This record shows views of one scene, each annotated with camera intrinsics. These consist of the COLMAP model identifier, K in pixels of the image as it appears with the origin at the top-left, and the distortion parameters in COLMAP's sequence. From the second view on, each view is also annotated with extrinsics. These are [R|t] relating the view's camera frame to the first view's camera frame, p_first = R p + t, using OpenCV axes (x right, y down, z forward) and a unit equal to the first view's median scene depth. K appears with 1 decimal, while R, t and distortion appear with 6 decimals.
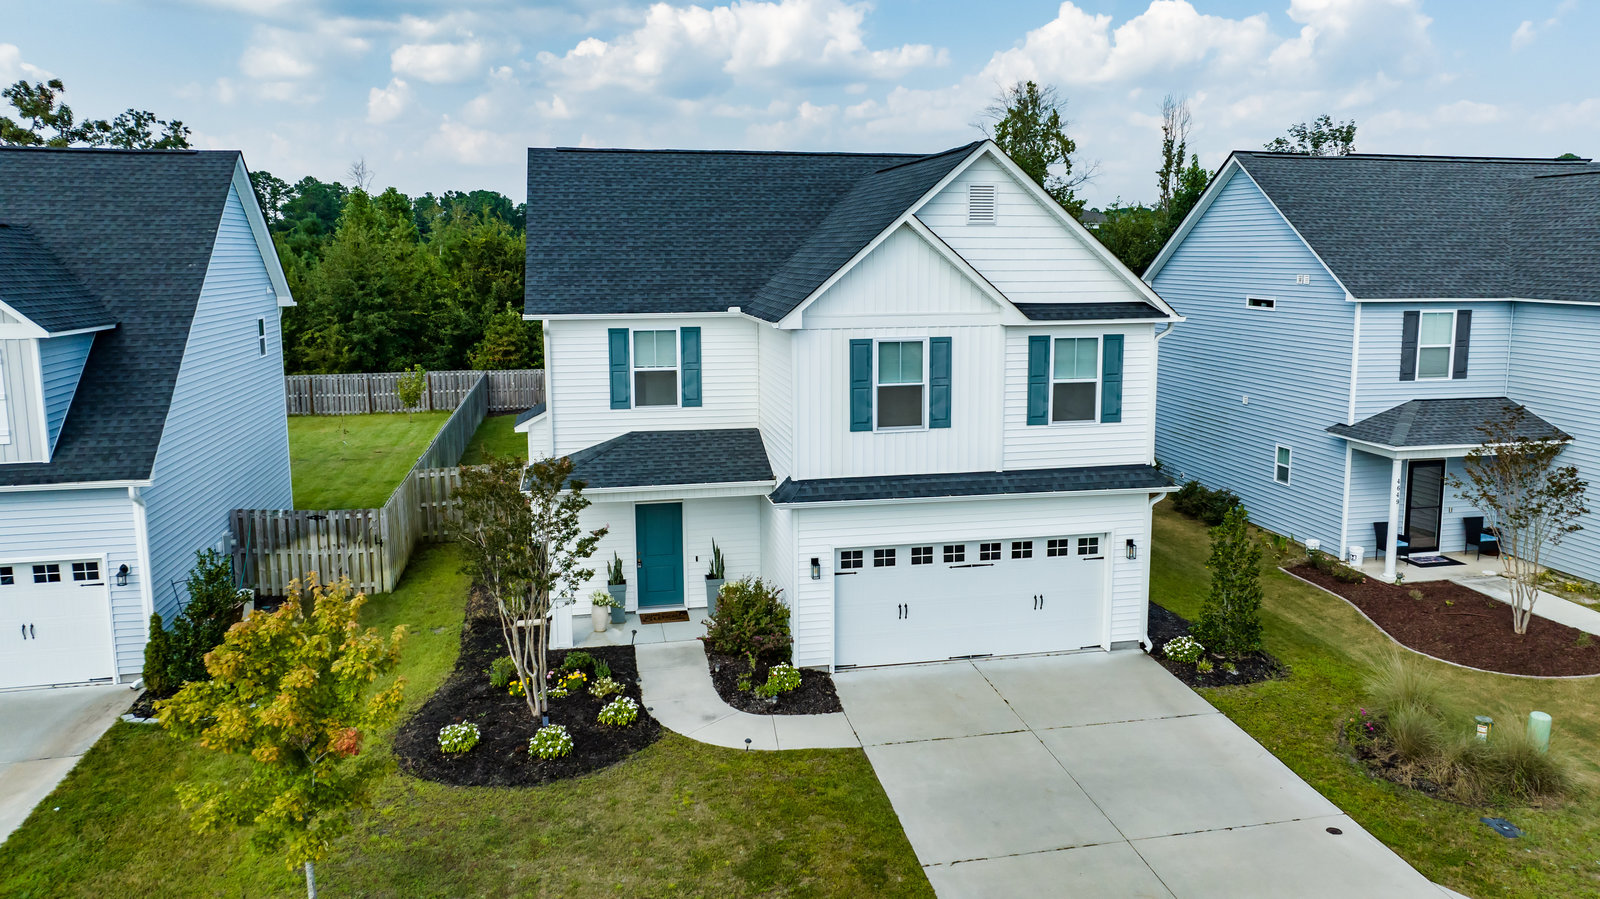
lens RADIAL K [[1182.2, 0, 834.4], [0, 1182.2, 426.3], [0, 0, 1]] dist [-0.029010, 0.022093]
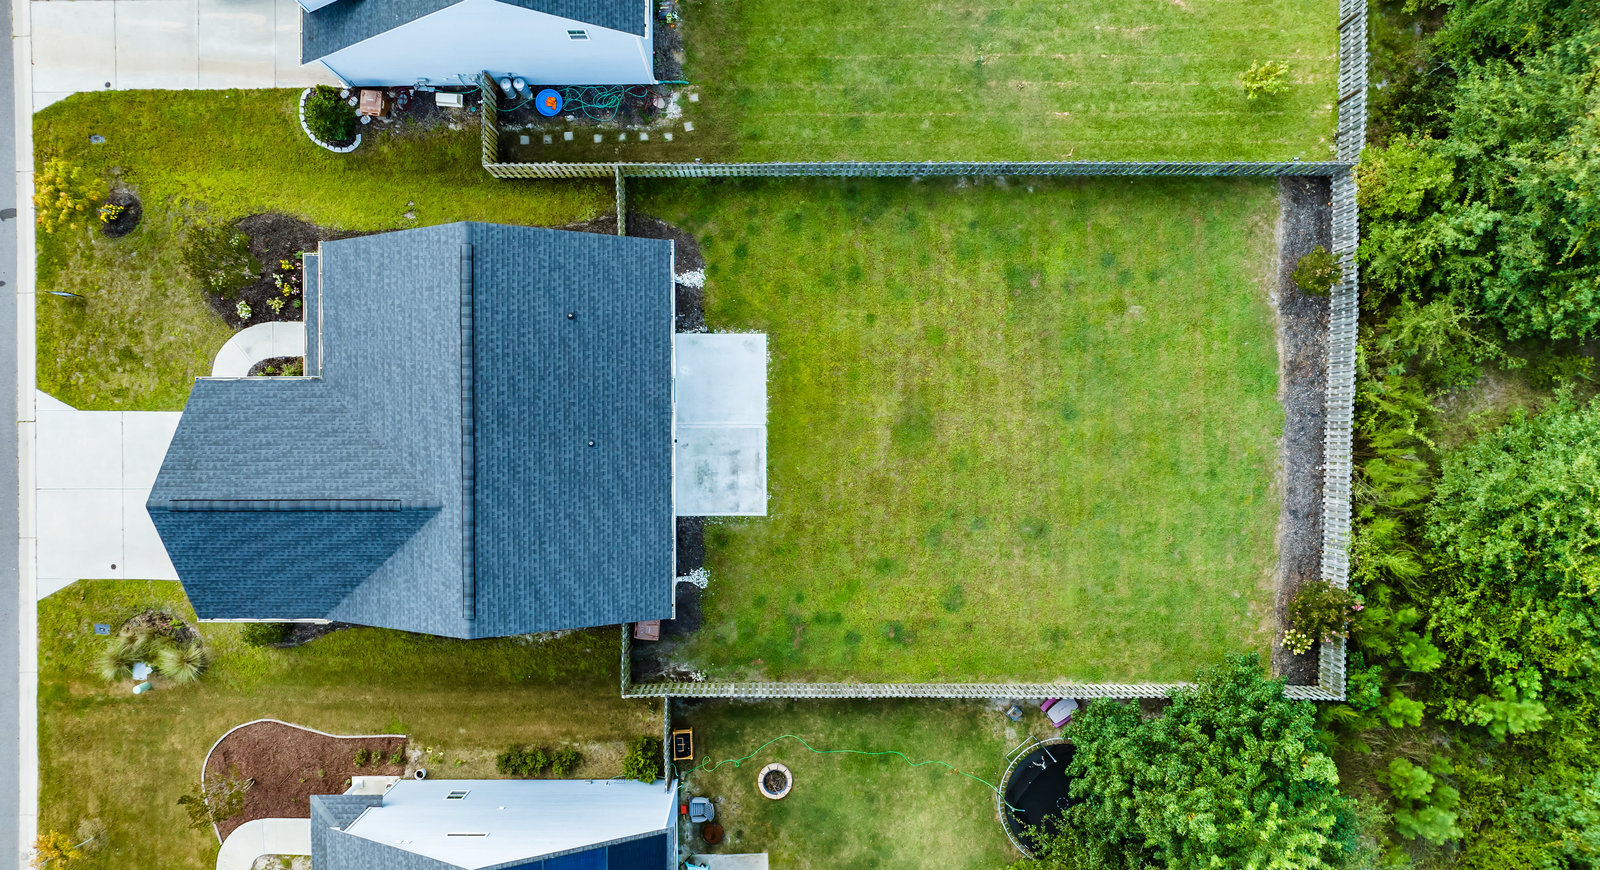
lens RADIAL K [[1088.0, 0, 800.1], [0, 1088.0, 434.9], [0, 0, 1]] dist [-0.003997, 0.003055]
pose [[-0.208414, 0.977984, 0.010570, -0.166532], [-0.134992, -0.039468, 0.990060, -1.709903], [0.968680, 0.204916, 0.140246, 1.551175]]
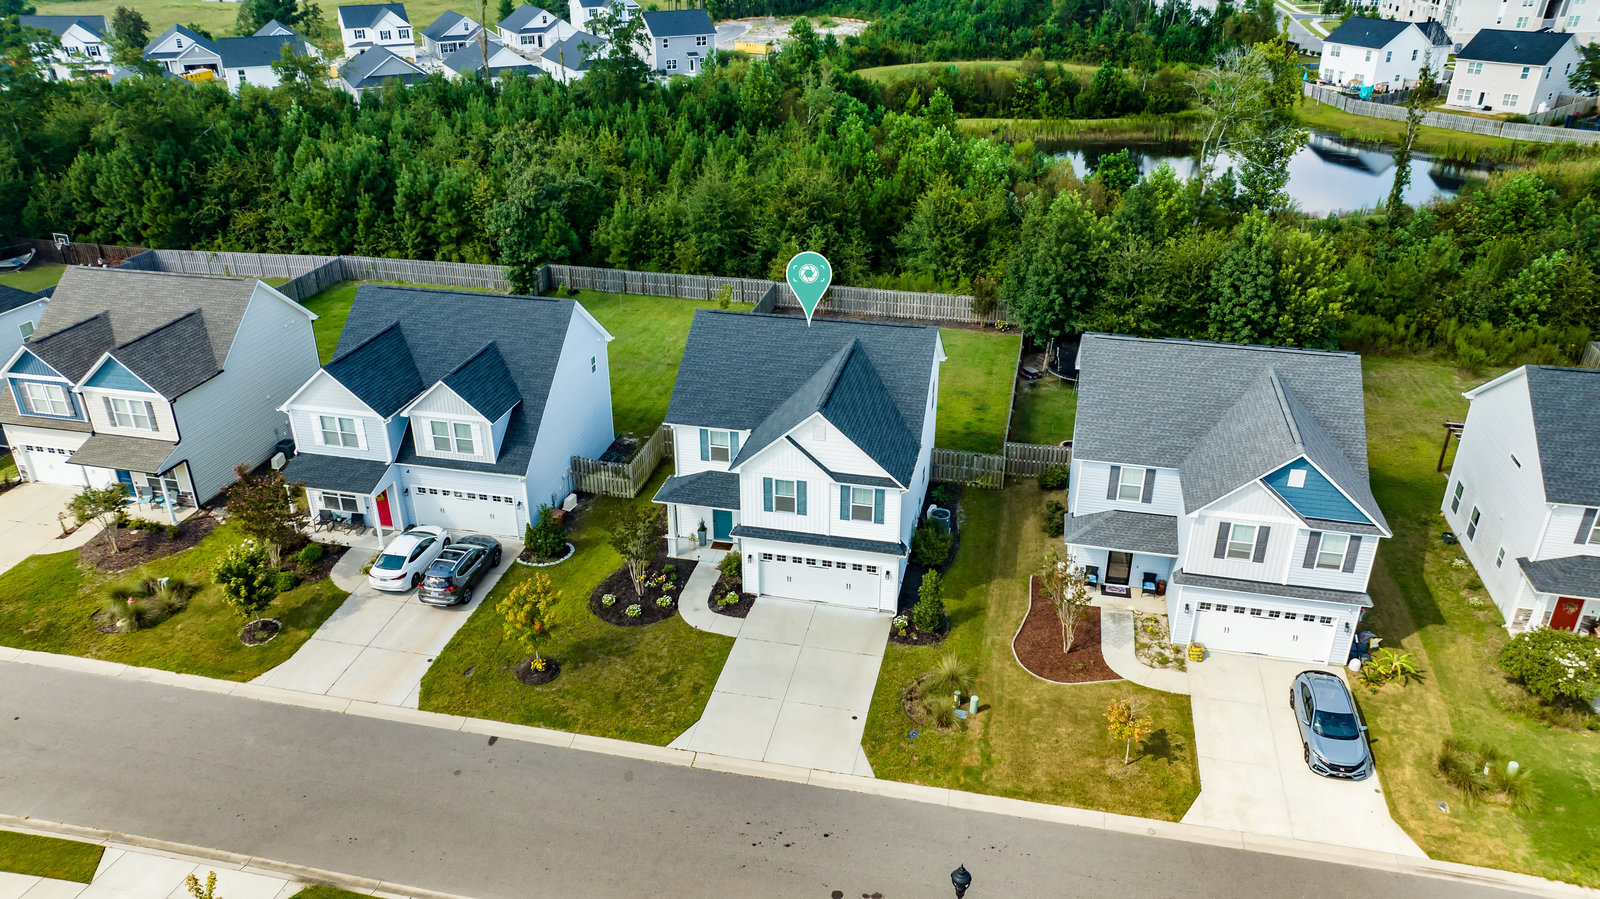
lens RADIAL K [[1127.1, 0, 795.0], [0, 1127.1, 450.5], [0, 0, 1]] dist [-0.026984, 0.020251]
pose [[0.903890, 0.188708, -0.383890, 0.883023], [-0.060773, 0.944982, 0.321428, -0.812118], [0.423425, -0.267206, 0.865628, -0.885710]]
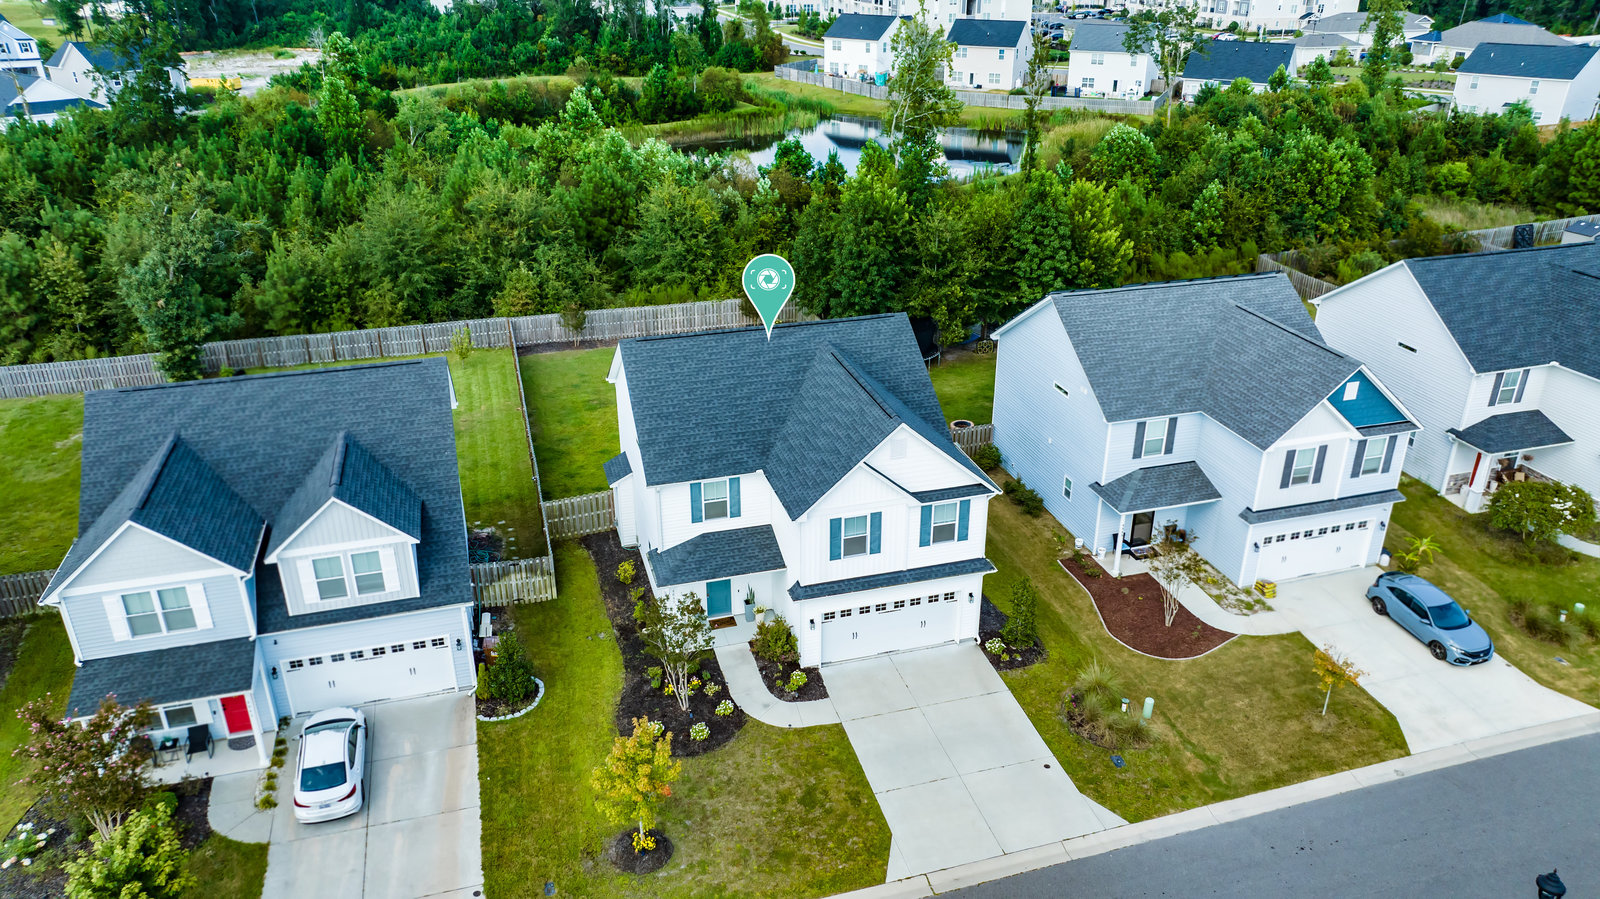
lens RADIAL K [[1127.1, 0, 795.5], [0, 1127.1, 453.3], [0, 0, 1]] dist [-0.026984, 0.020251]
pose [[0.997803, -0.029450, 0.059346, -0.140855], [0.011150, 0.957640, 0.287753, -0.666316], [-0.065307, -0.286459, 0.955864, -0.689023]]
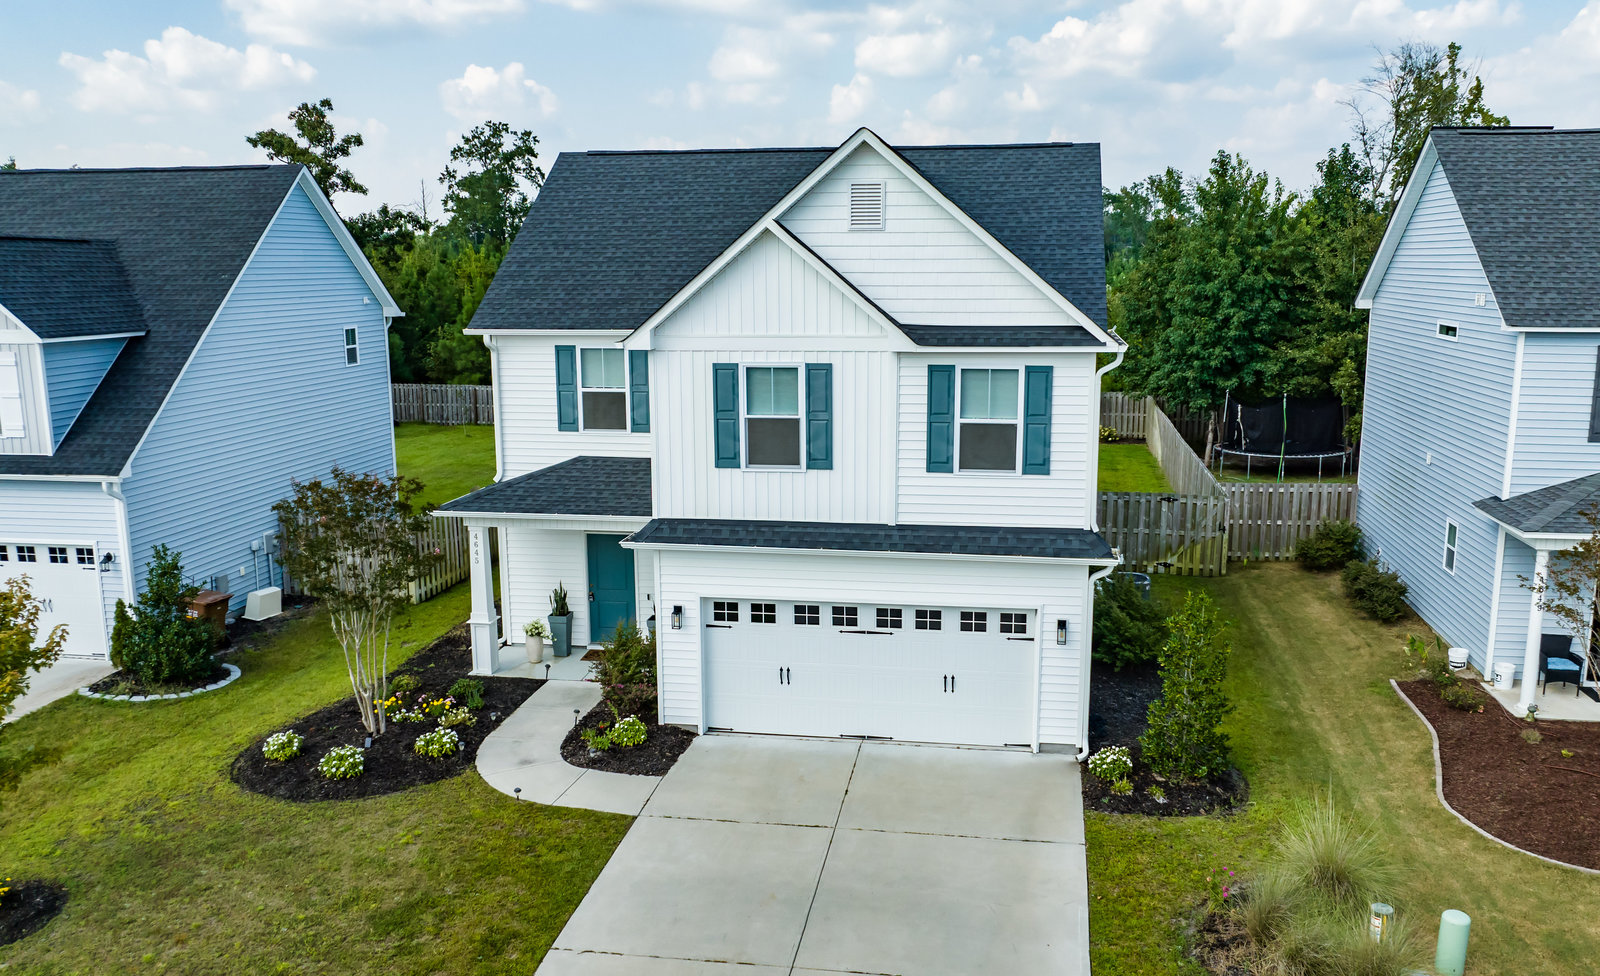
lens RADIAL K [[1312.6, 0, 818.0], [0, 1312.6, 521.4], [0, 0, 1]] dist [-0.019070, -0.011874]
pose [[0.929456, 0.069958, -0.362241, 0.421310], [-0.051693, 0.996866, 0.059883, -0.017307], [0.365295, -0.036934, 0.930159, 0.104613]]
